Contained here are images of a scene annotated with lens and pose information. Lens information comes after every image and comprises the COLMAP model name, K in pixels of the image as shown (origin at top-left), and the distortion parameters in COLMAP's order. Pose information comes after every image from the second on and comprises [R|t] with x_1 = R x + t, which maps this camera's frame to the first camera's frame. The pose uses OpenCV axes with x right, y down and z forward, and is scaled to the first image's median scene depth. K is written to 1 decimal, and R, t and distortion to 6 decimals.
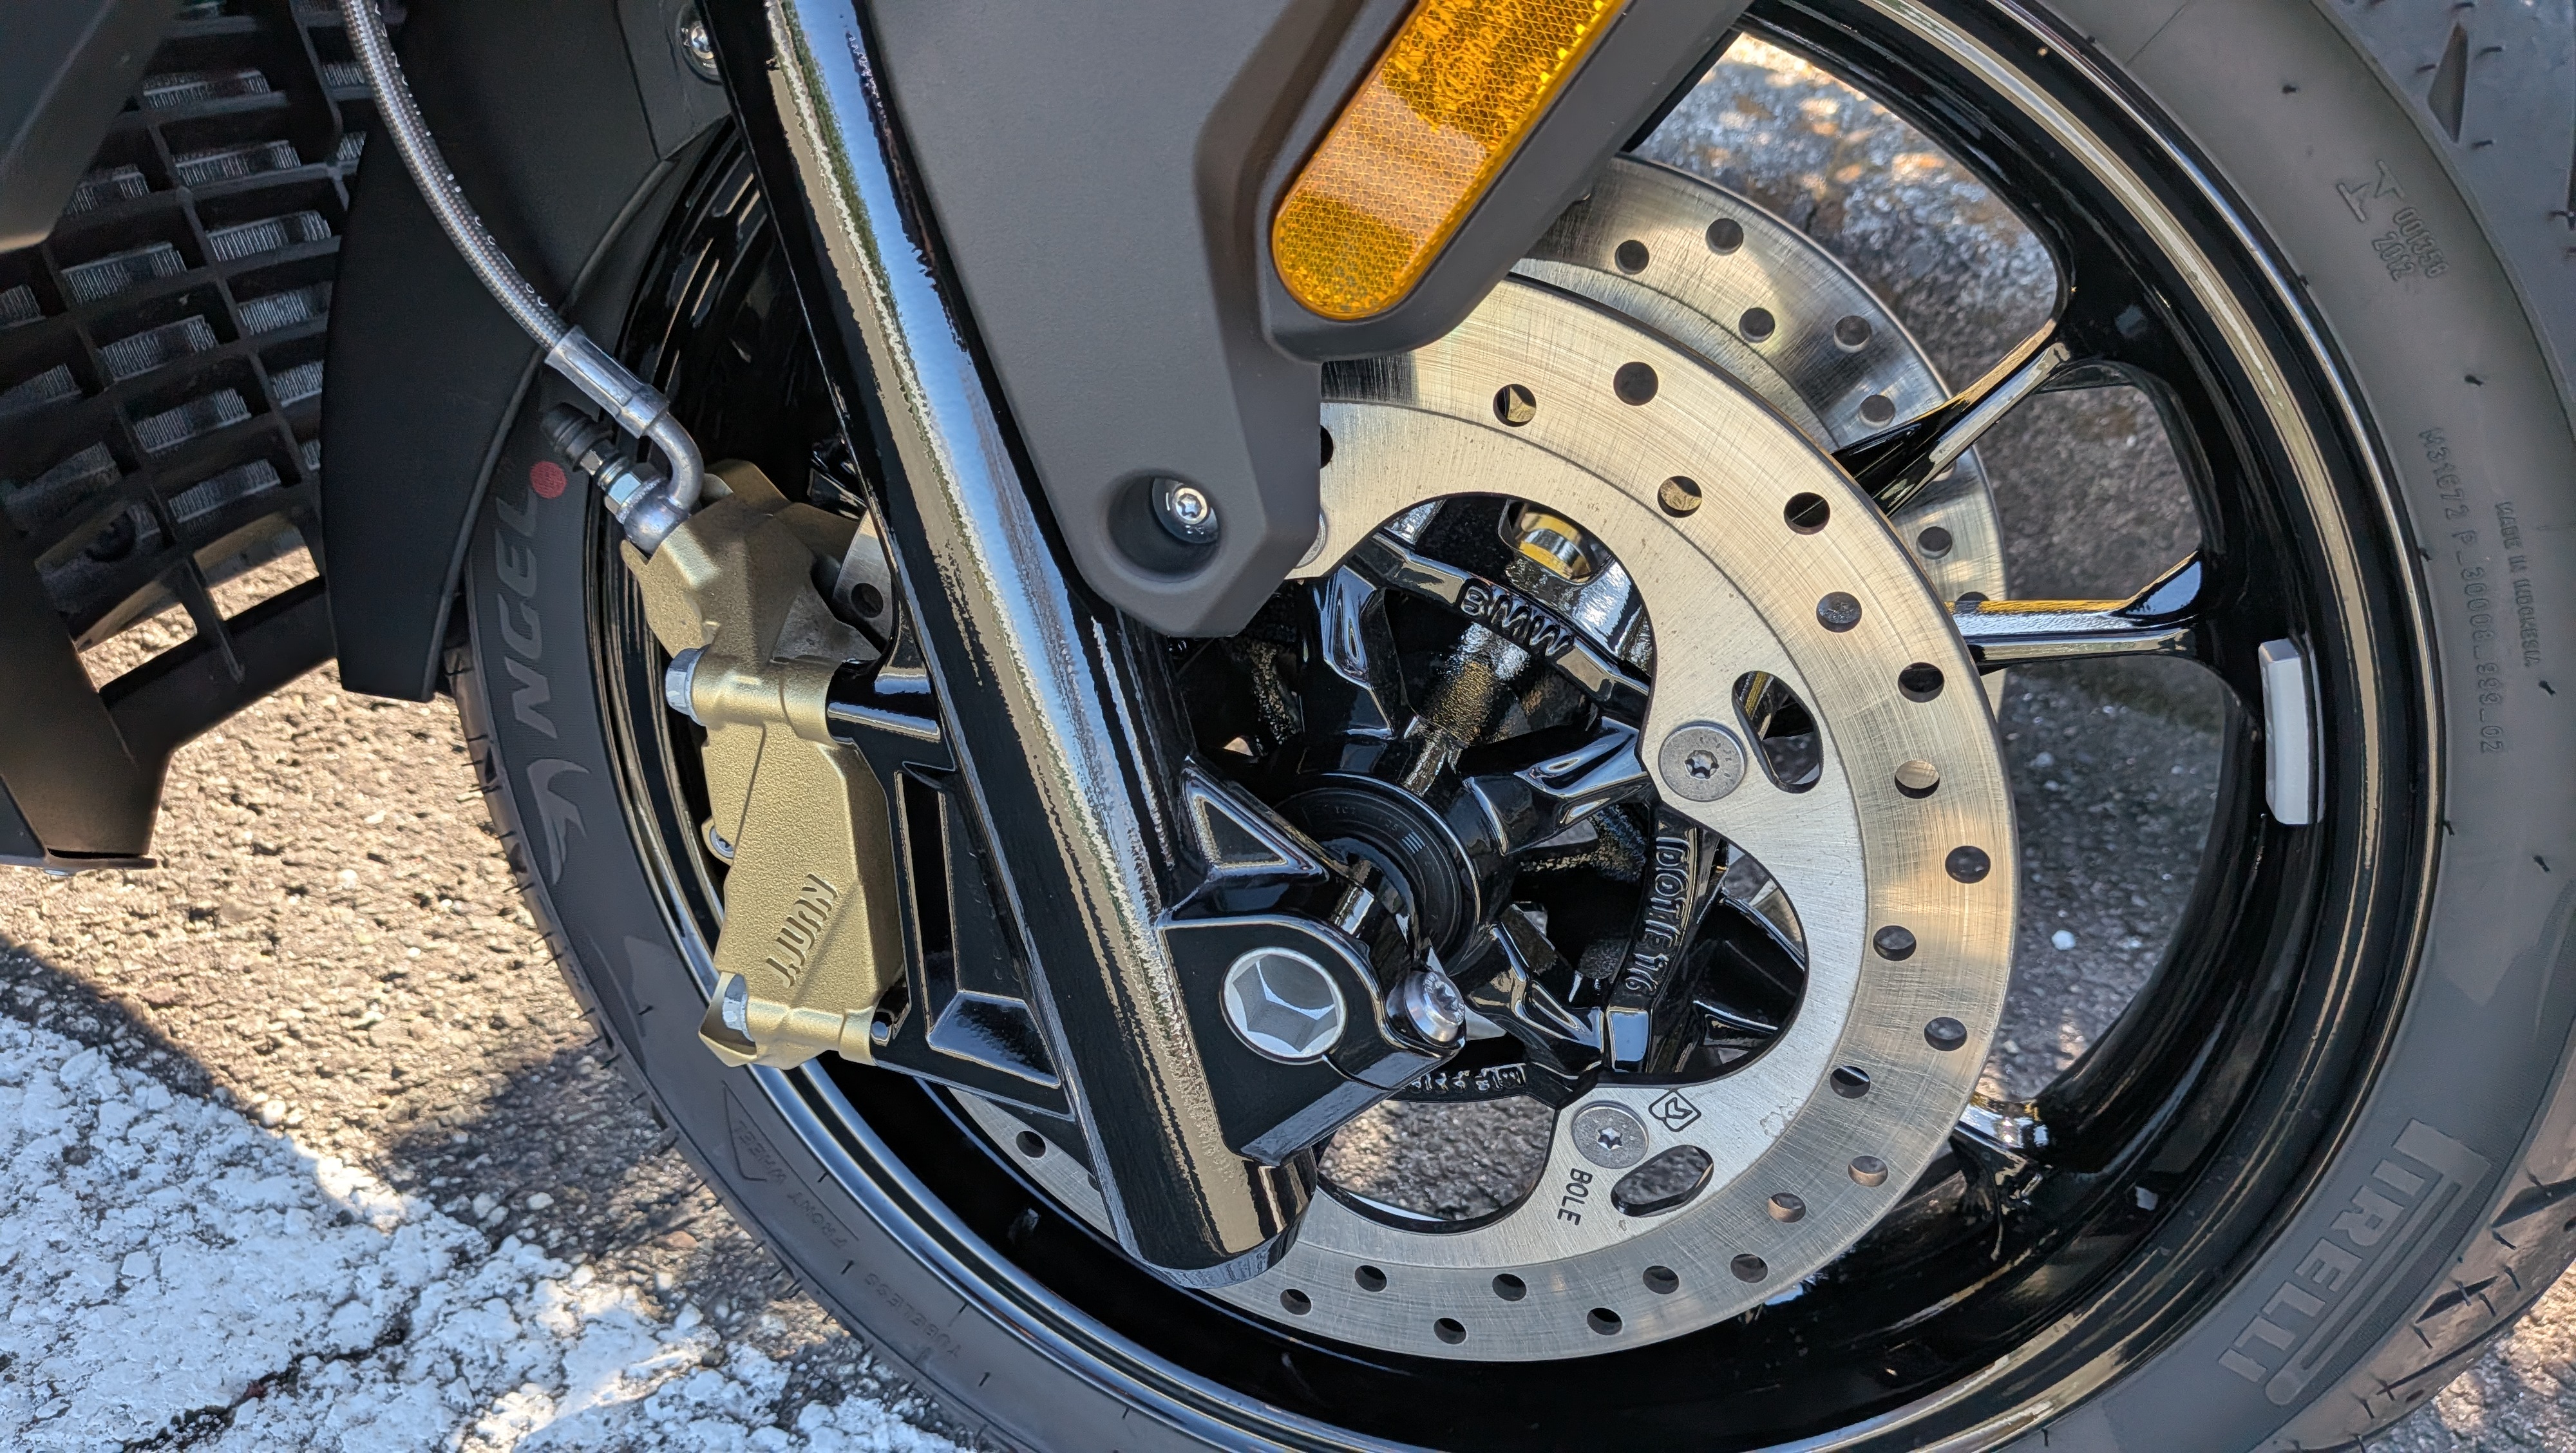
lens RADIAL K [[1793.6, 0, 1309.6], [0, 1793.6, 730.4], [0, 0, 1]] dist [0.069497, -0.104565]
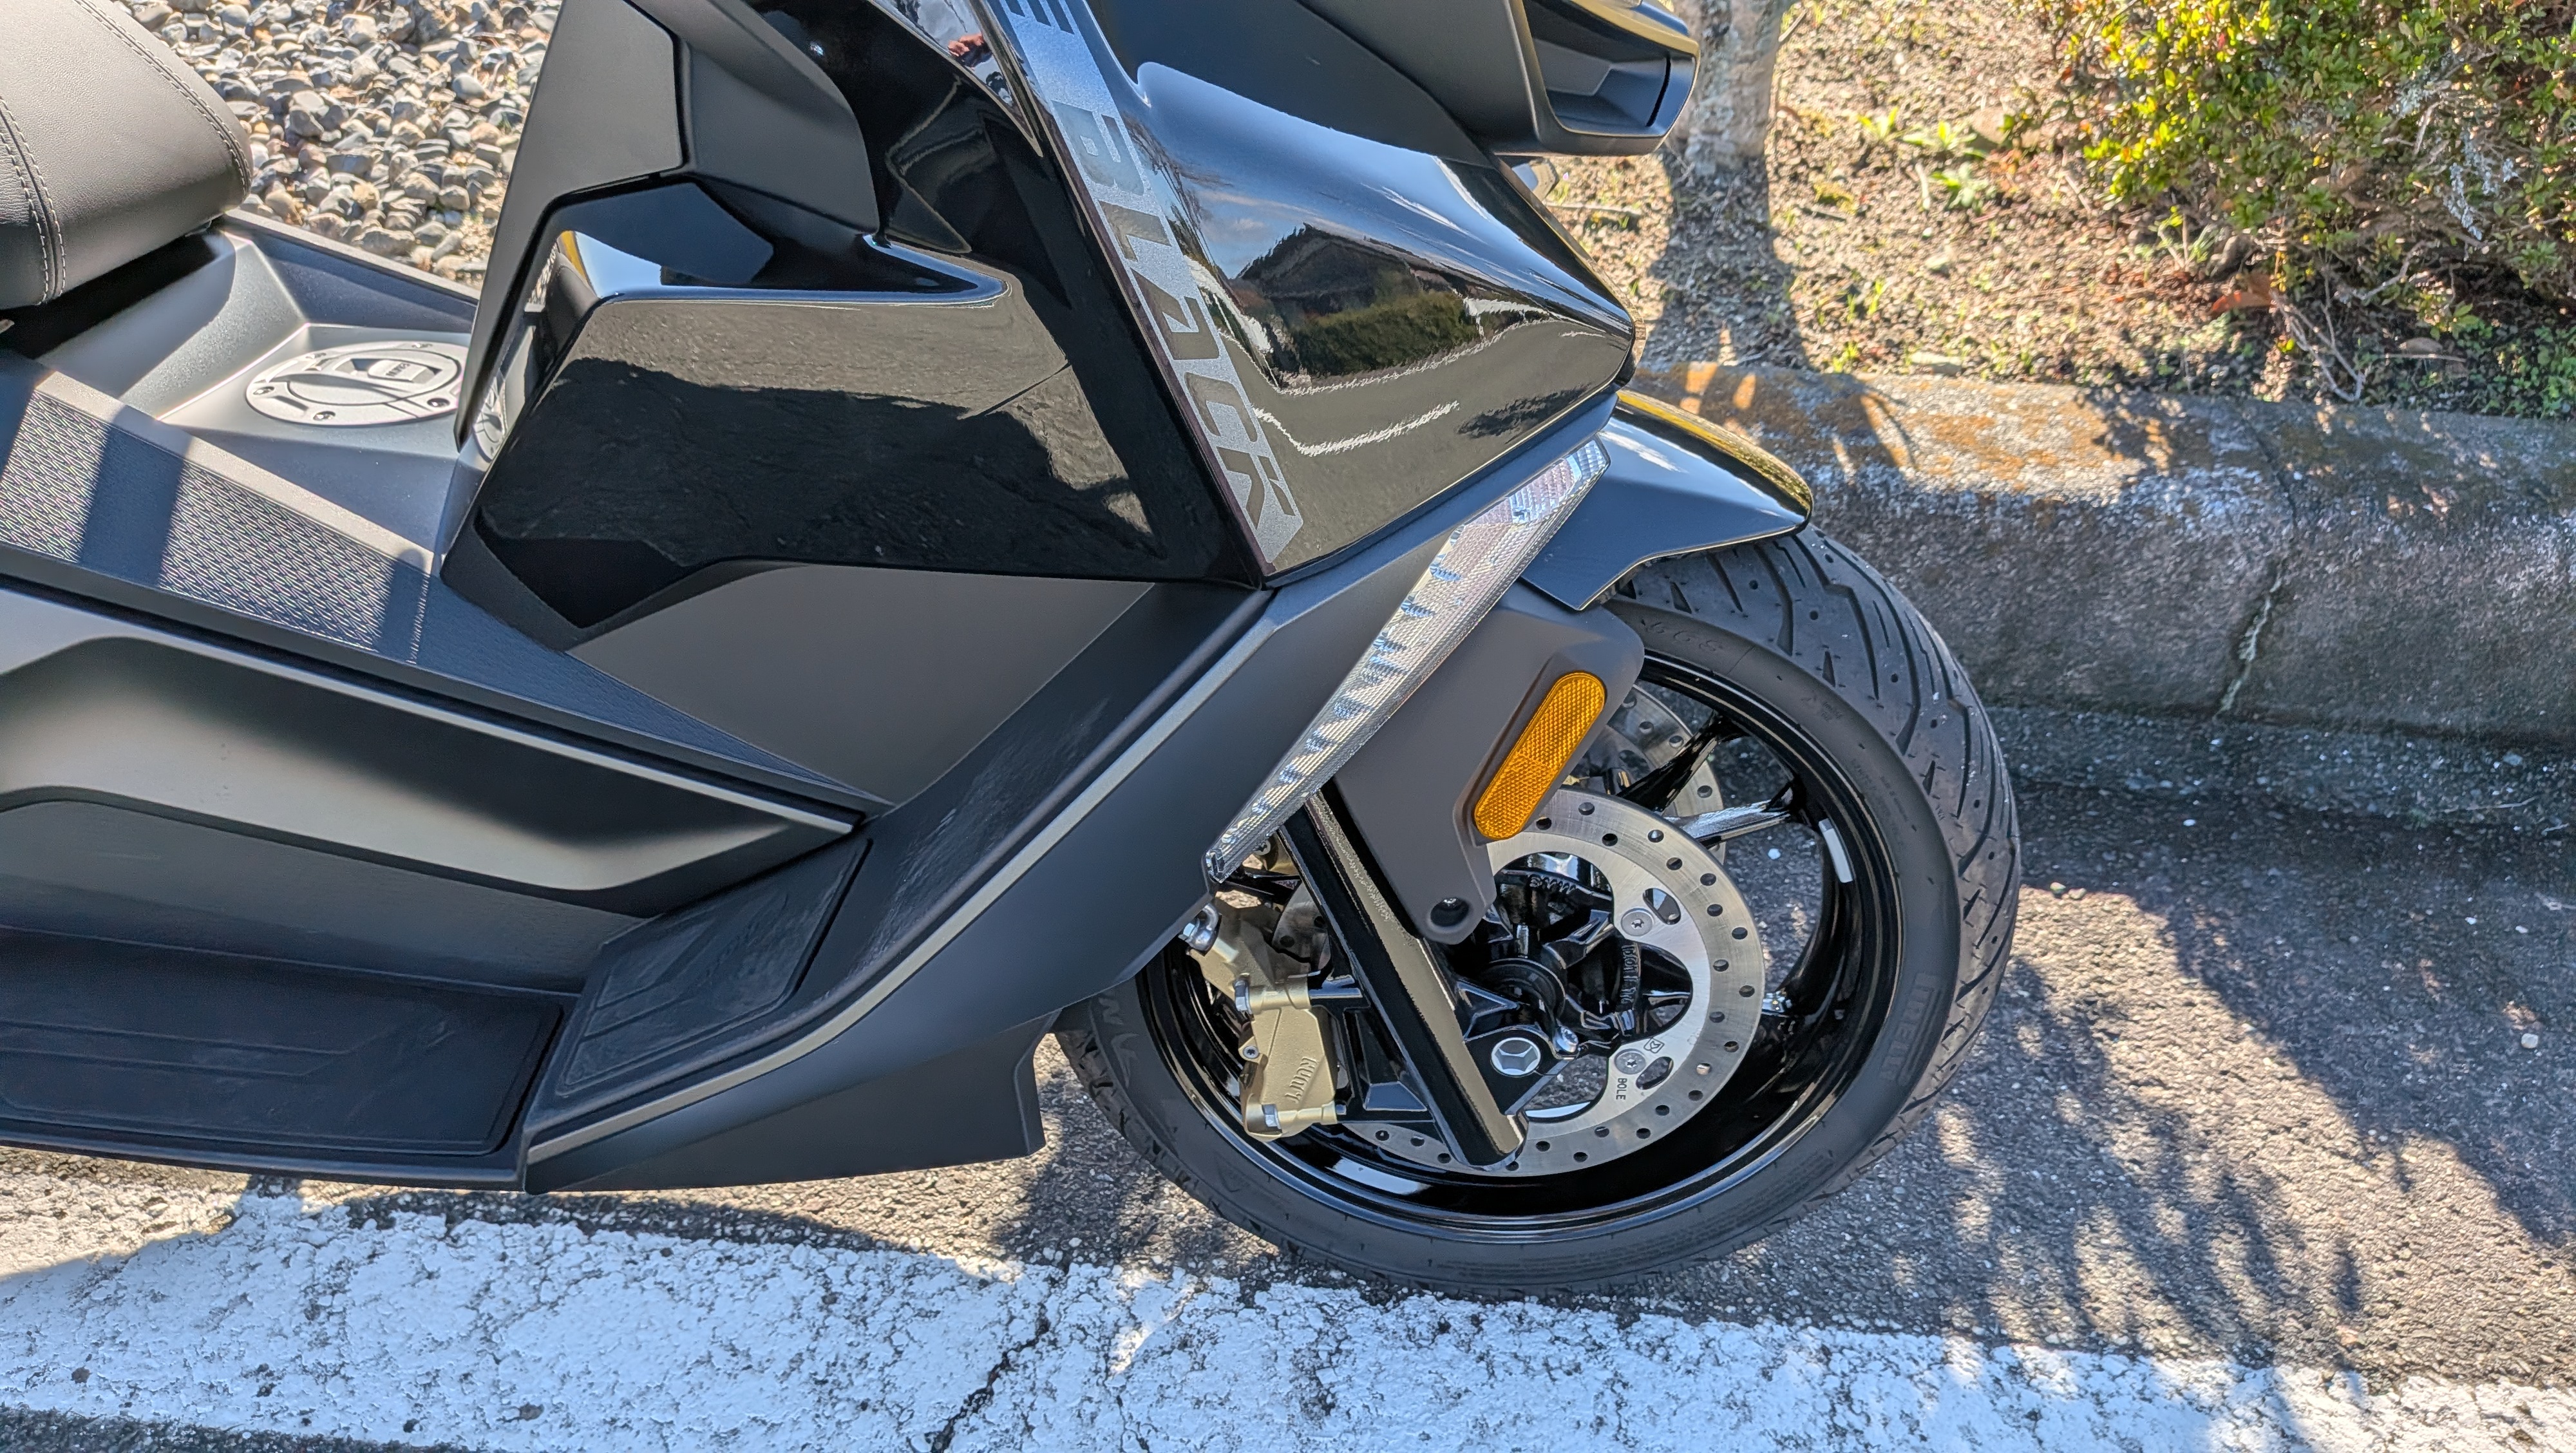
lens RADIAL K [[1652.8, 0, 1284.0], [0, 1652.8, 735.1], [0, 0, 1]] dist [0.129820, -0.183365]
pose [[0.954113, -0.274553, 0.119540, -0.283220], [0.269093, 0.961246, 0.059962, -0.305023], [-0.131370, -0.025043, 0.991017, -0.773836]]
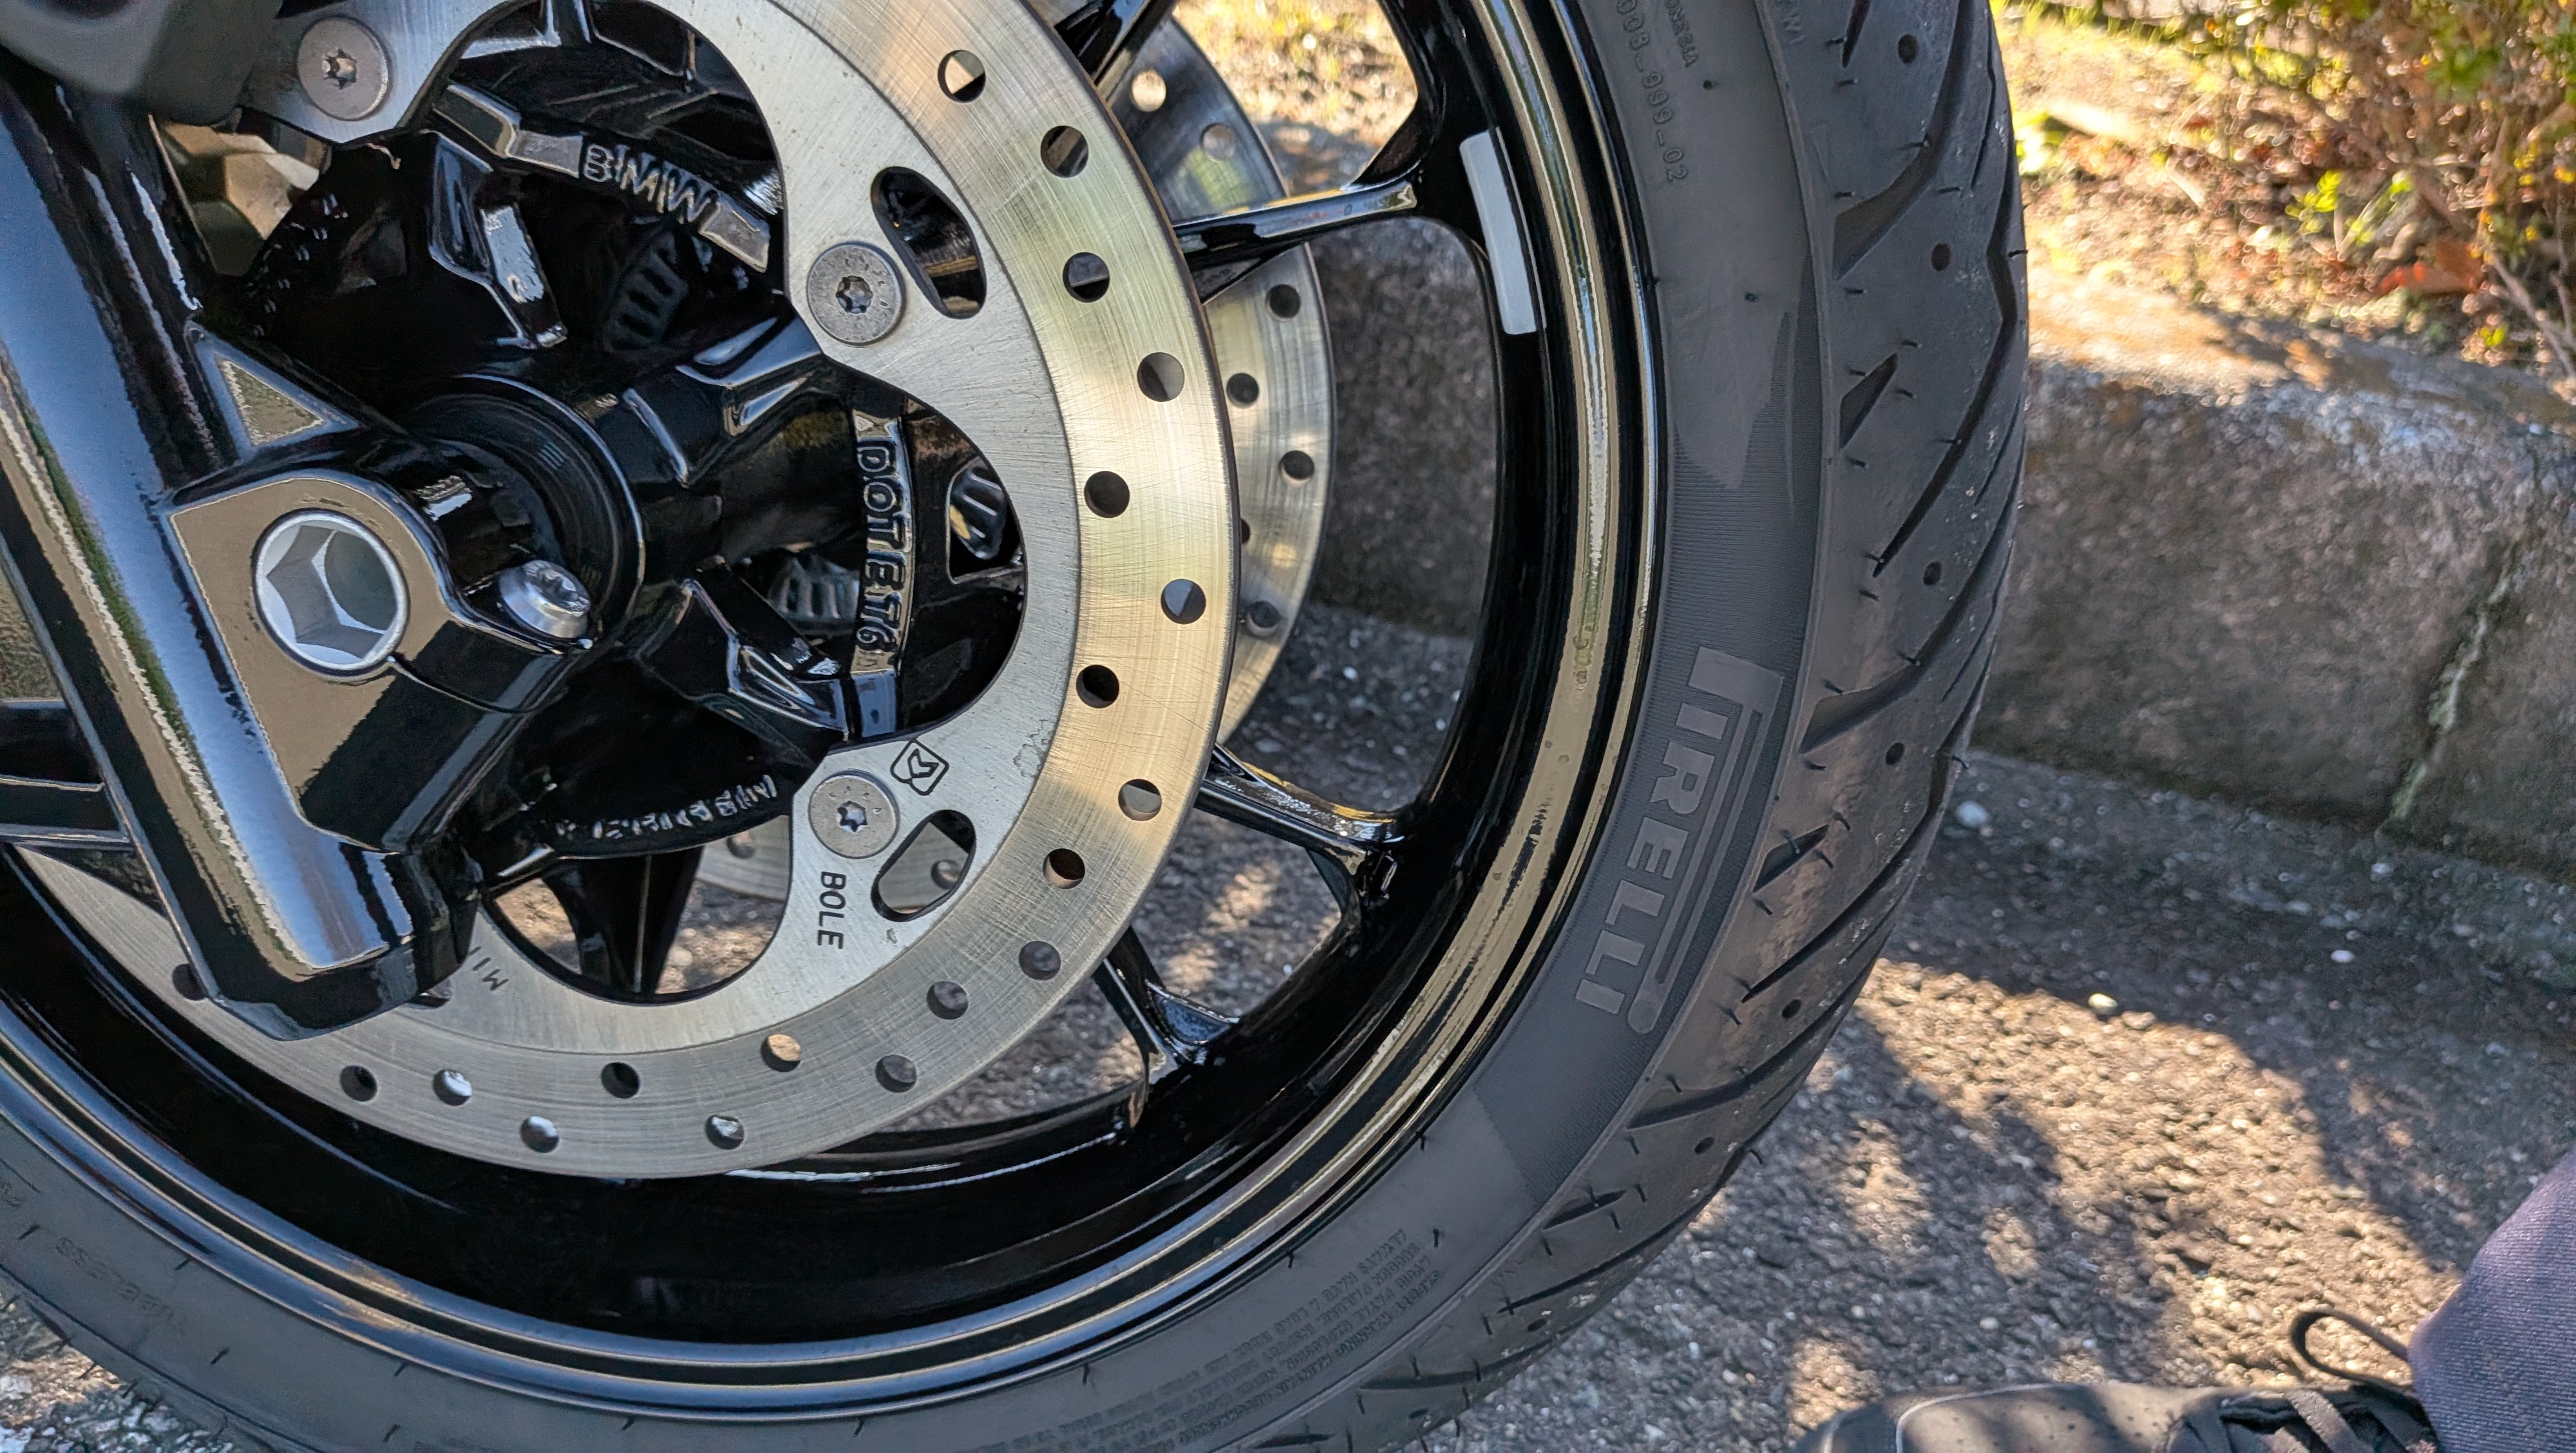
lens RADIAL K [[1807.0, 0, 1277.0], [0, 1807.0, 694.8], [0, 0, 1]] dist [0.079261, -0.121555]
pose [[0.983421, -0.088112, 0.158491, 0.148757], [0.111041, 0.983593, -0.142176, 0.200165], [-0.143363, 0.157418, 0.977070, 0.087722]]
